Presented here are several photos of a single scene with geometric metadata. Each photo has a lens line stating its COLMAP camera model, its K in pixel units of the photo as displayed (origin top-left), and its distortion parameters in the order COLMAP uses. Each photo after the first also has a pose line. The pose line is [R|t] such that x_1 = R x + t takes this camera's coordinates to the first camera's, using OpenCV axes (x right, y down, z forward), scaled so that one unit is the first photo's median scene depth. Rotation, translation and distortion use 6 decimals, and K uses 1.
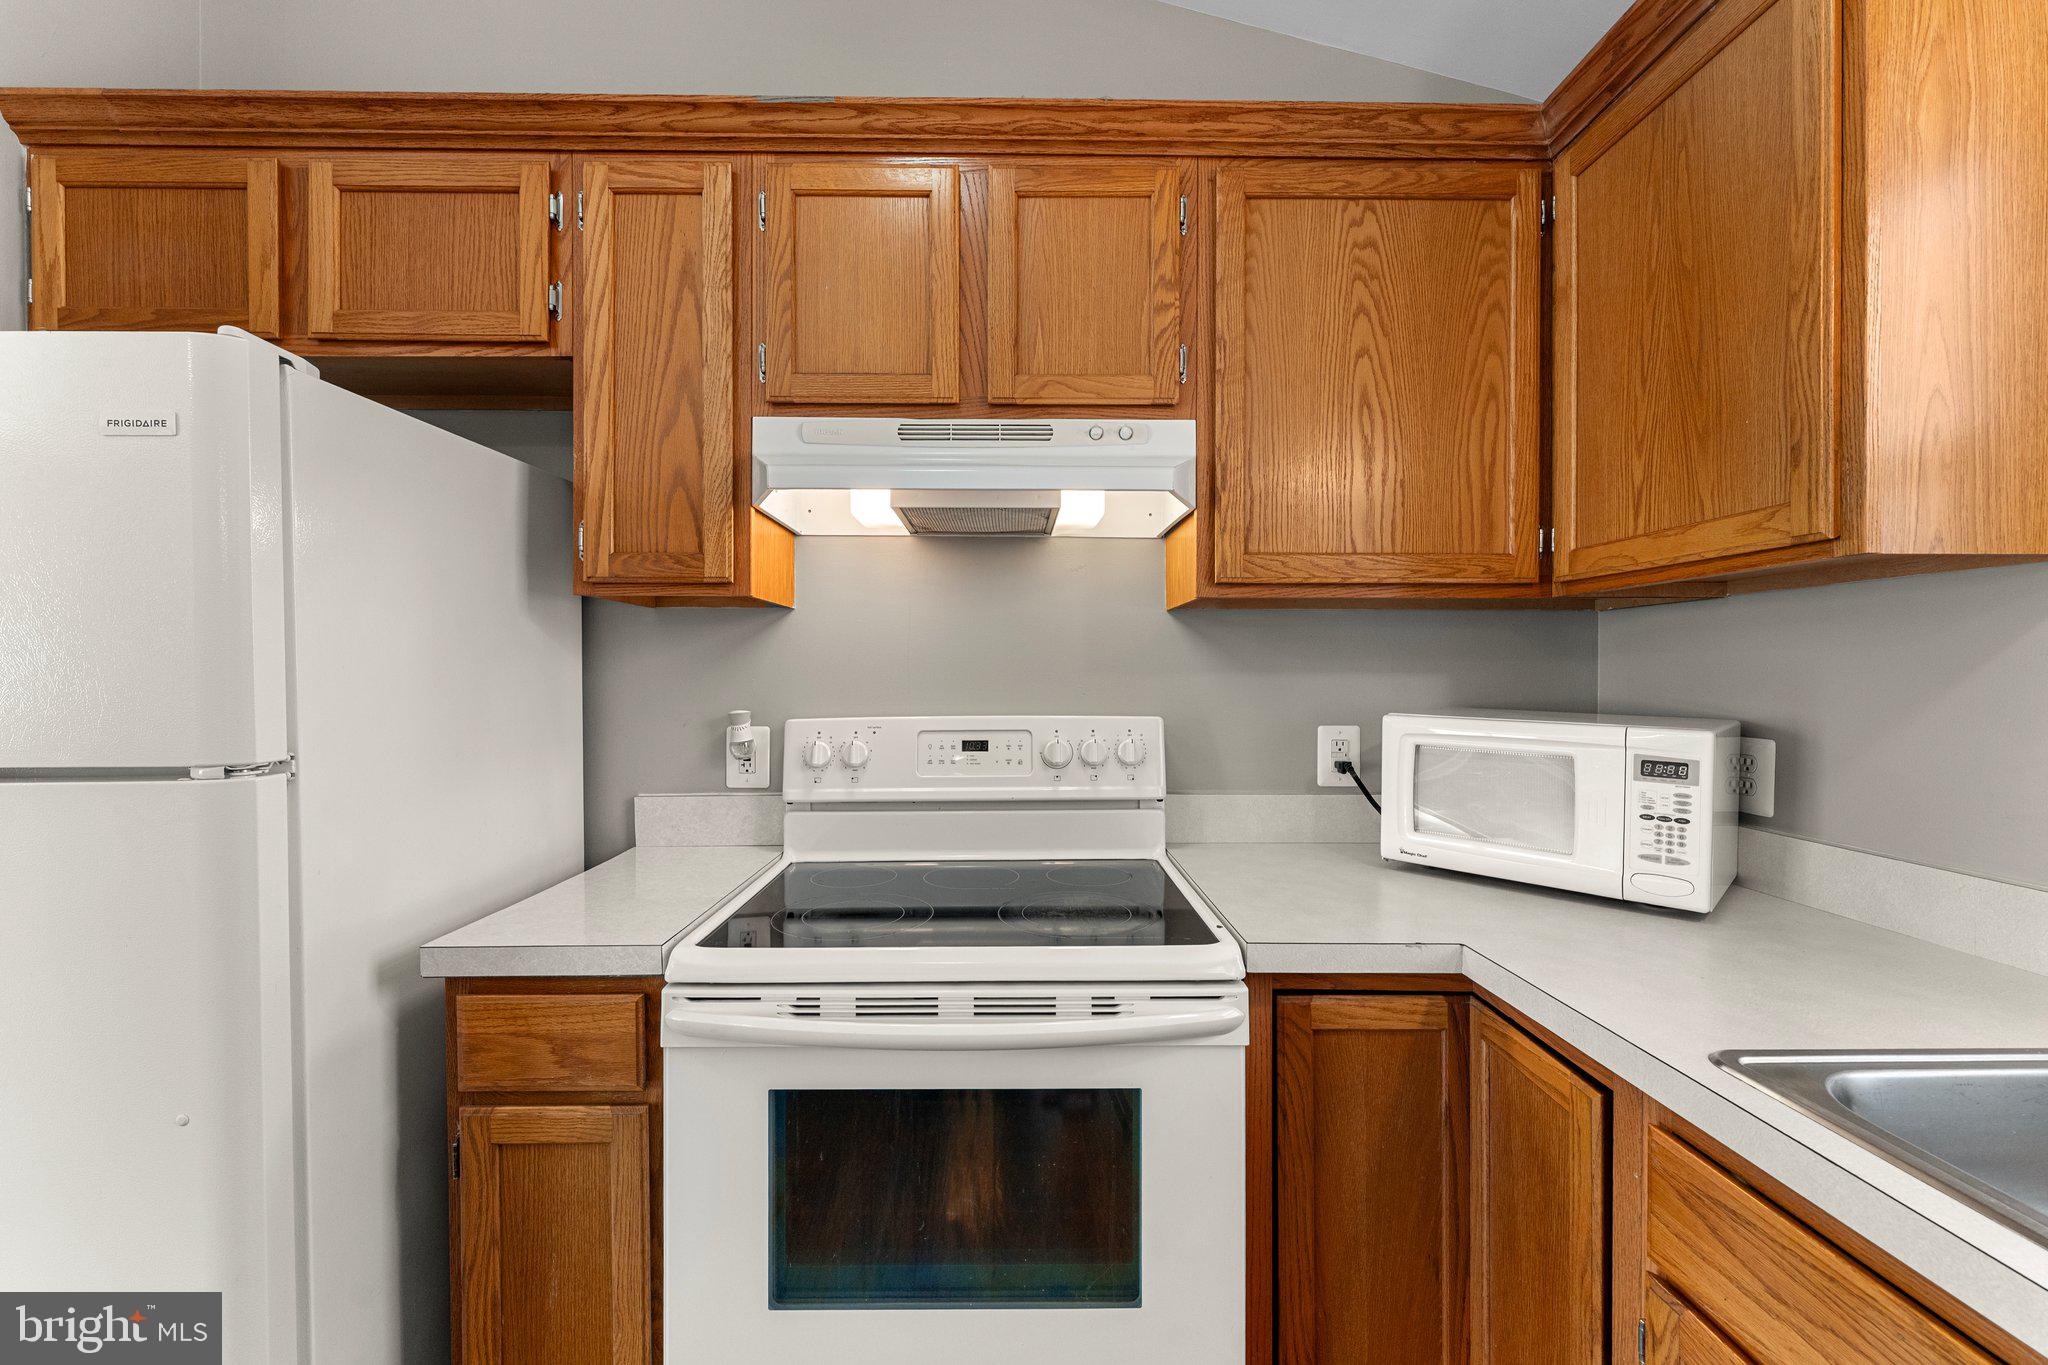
lens RADIAL K [[827.2, 0, 1024.5], [0, 827.2, 675.4], [0, 0, 1]] dist [0.001126, 0.000956]
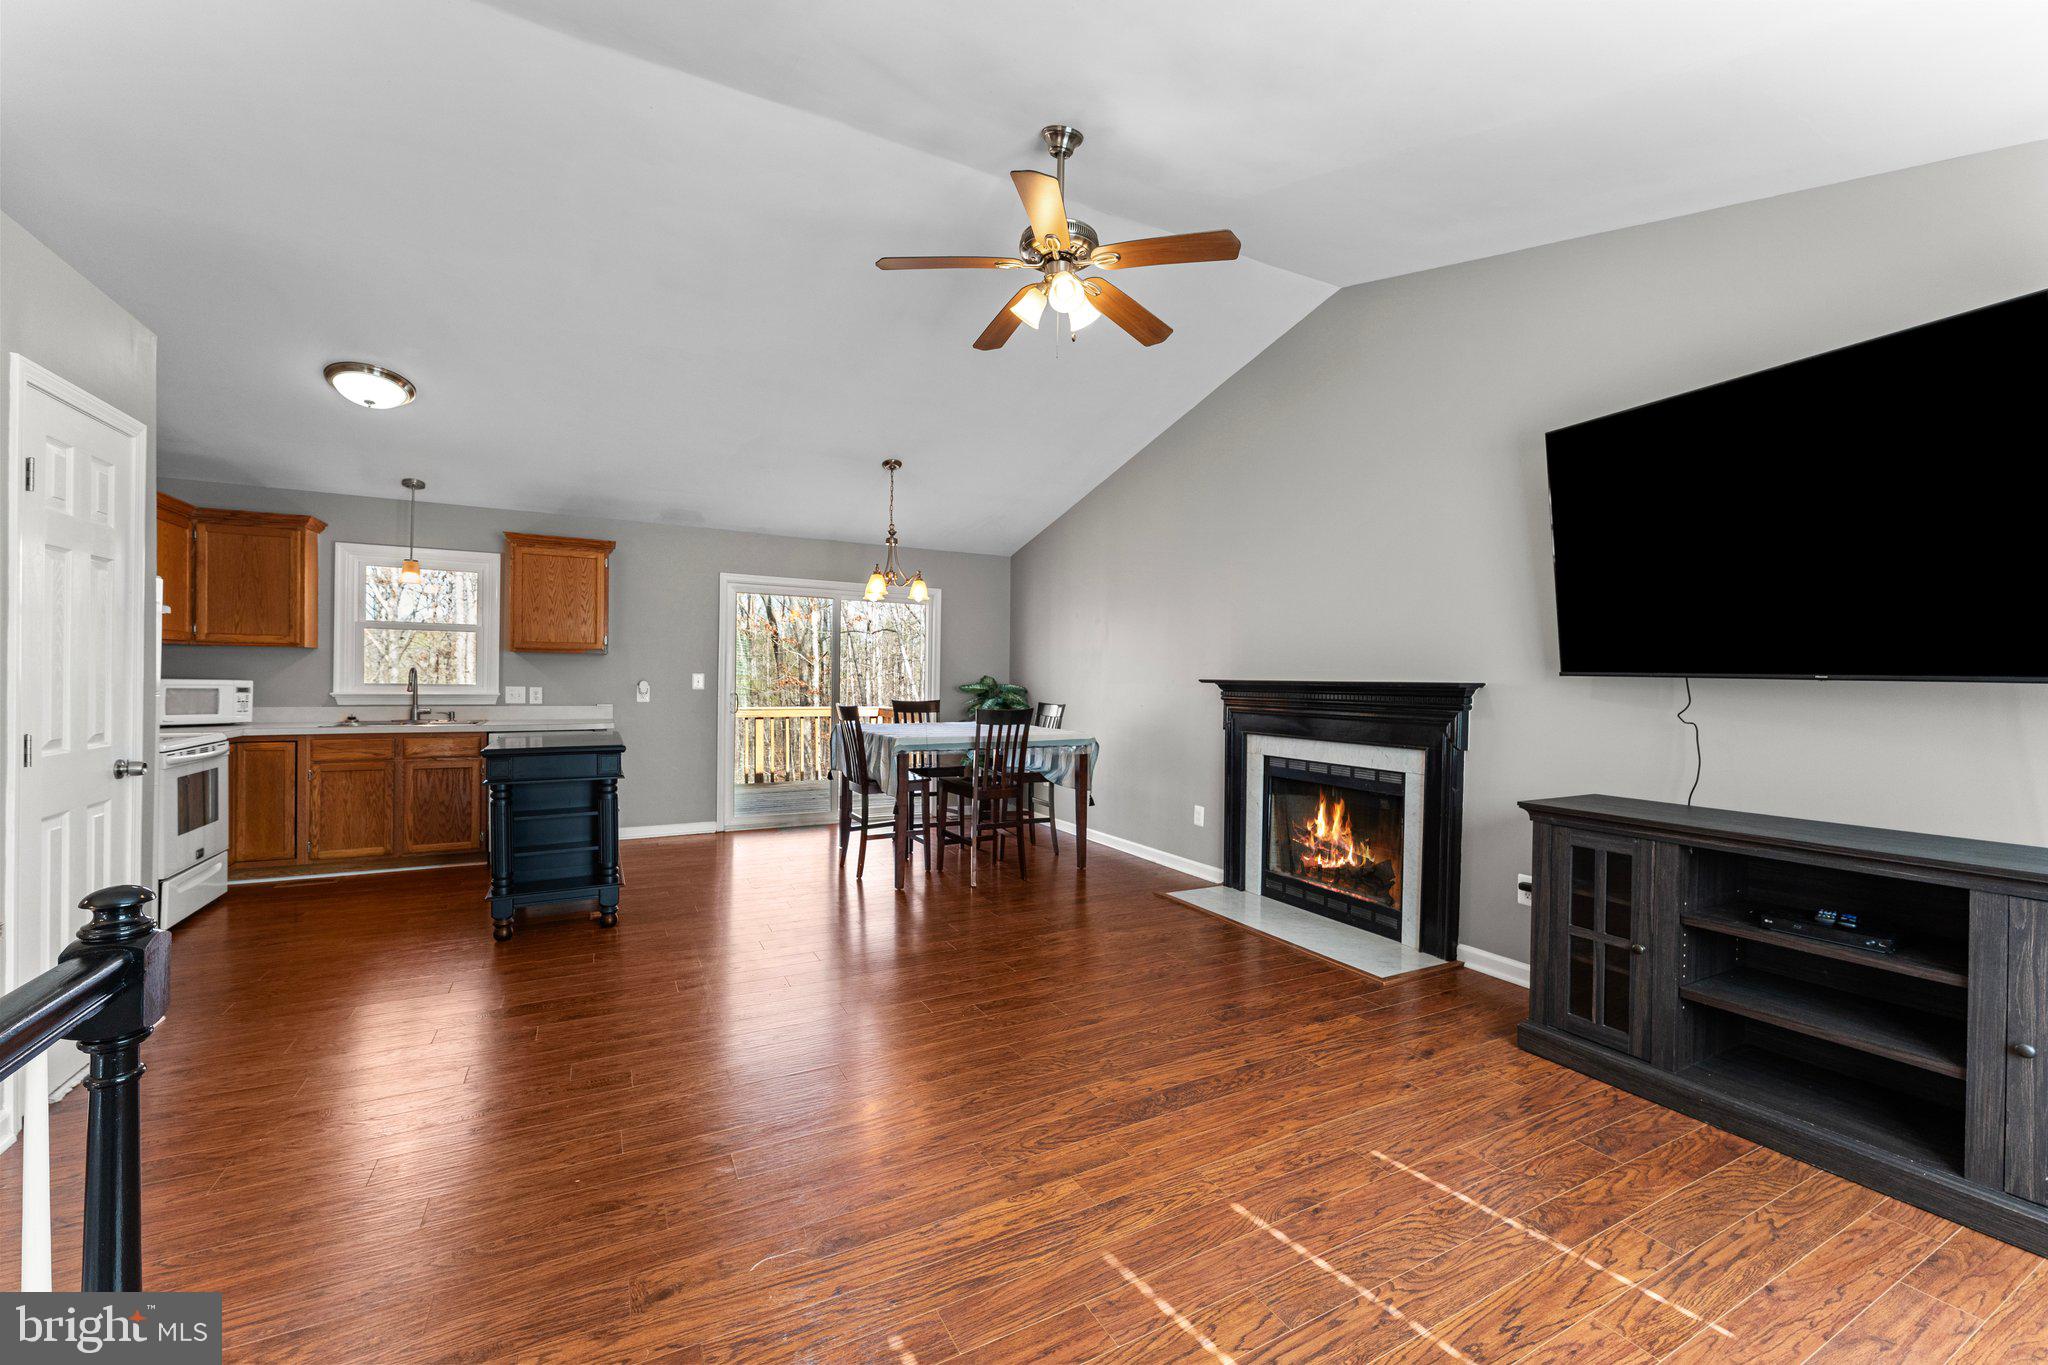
lens RADIAL K [[827.2, 0, 1032.5], [0, 827.2, 679.9], [0, 0, 1]] dist [0.001126, 0.000956]
pose [[-0.462718, -0.011988, 0.886425, -4.167332], [-0.011449, 0.999906, 0.007547, -0.013996], [-0.886432, -0.006657, -0.462811, -0.536613]]
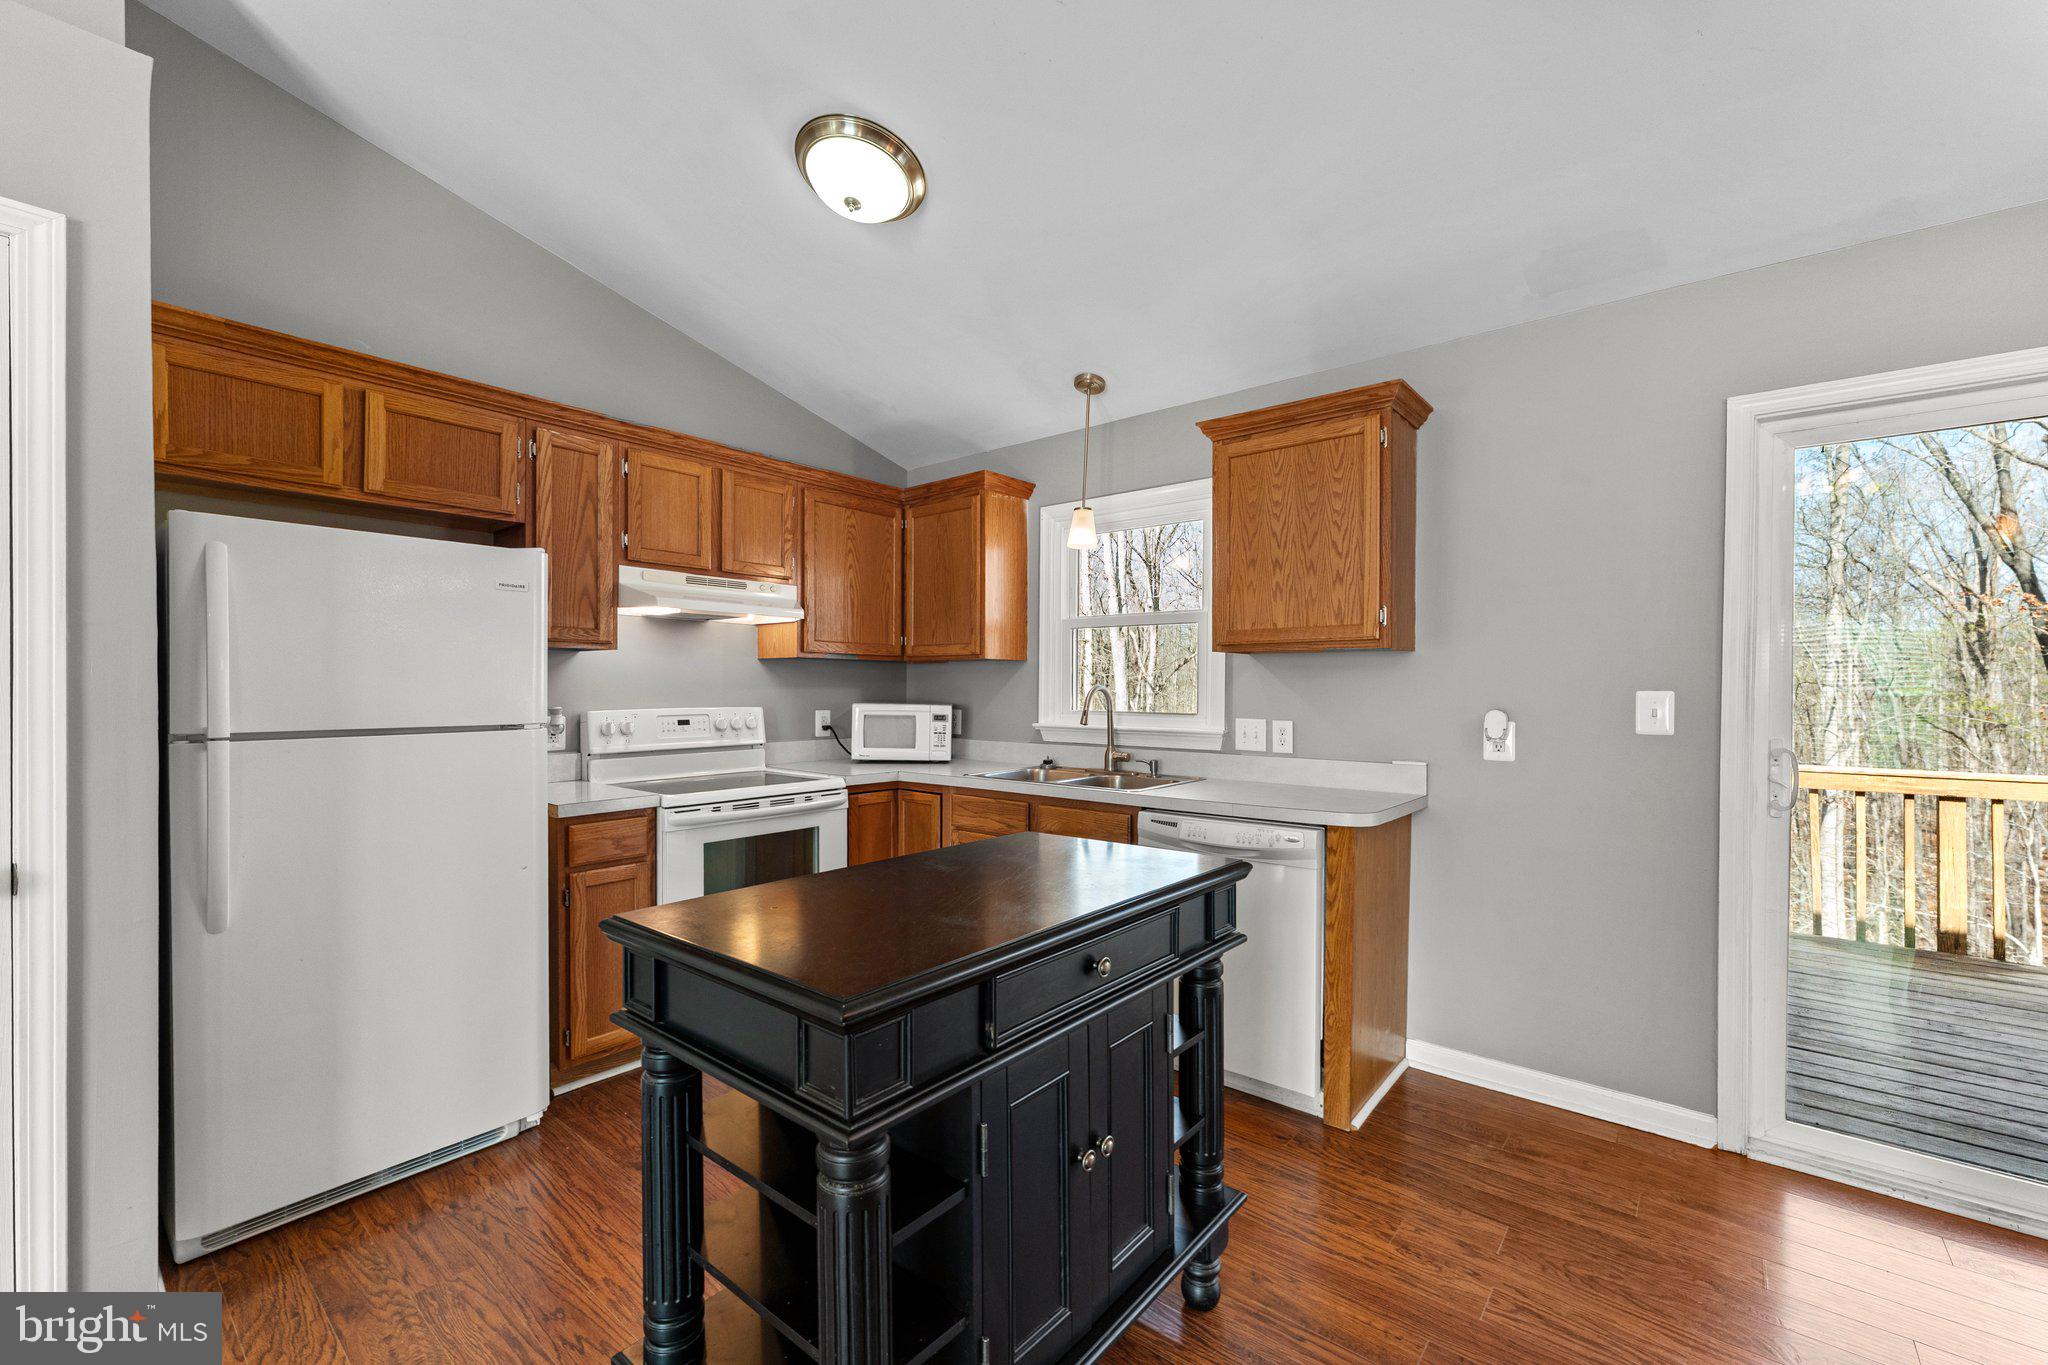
lens RADIAL K [[827.2, 0, 1010.0], [0, 827.2, 697.1], [0, 0, 1]] dist [0.001126, 0.000956]
pose [[0.658171, -0.006099, 0.752844, -1.275646], [-0.000806, 0.999961, 0.008806, 0.004402], [-0.752868, -0.006403, 0.658141, -1.151649]]
